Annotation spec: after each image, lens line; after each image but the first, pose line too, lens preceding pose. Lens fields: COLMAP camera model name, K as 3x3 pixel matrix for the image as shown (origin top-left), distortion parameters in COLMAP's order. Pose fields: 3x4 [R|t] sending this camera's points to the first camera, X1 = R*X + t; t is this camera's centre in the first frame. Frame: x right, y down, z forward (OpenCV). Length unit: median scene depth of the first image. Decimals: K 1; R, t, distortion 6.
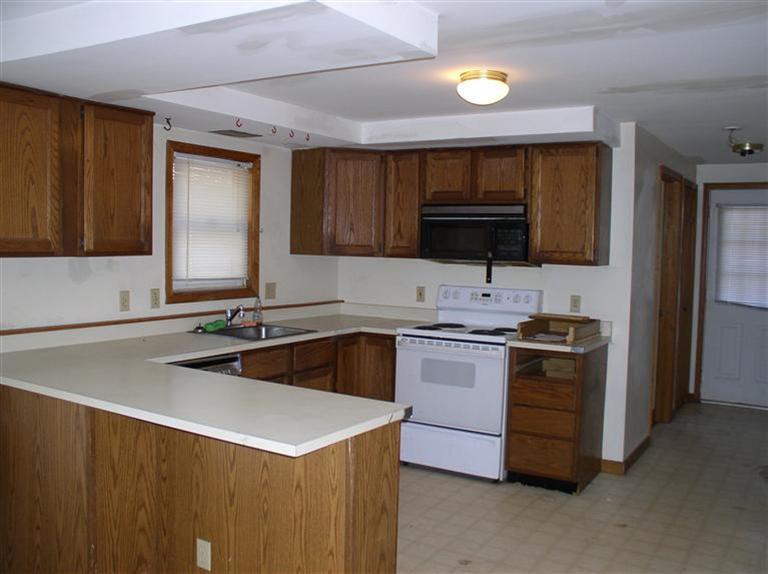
lens RADIAL K [[715.7, 0, 391.1], [0, 715.7, 290.5], [0, 0, 1]] dist [-0.094651, 0.000000]
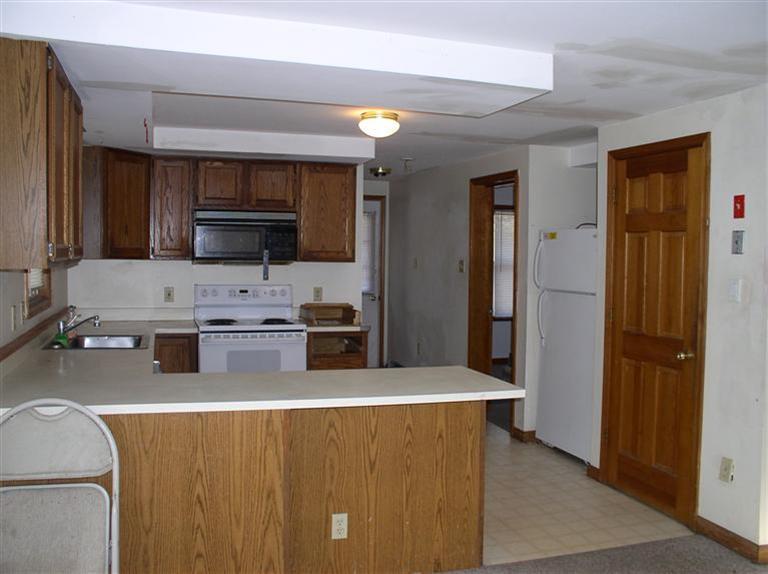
lens RADIAL K [[715.7, 0, 386.4], [0, 715.7, 279.8], [0, 0, 1]] dist [-0.094651, 0.000000]
pose [[0.663759, -0.043596, 0.746675, -0.636146], [0.049085, 0.998687, 0.014675, -0.019561], [-0.746334, 0.026910, 0.665028, 0.107367]]
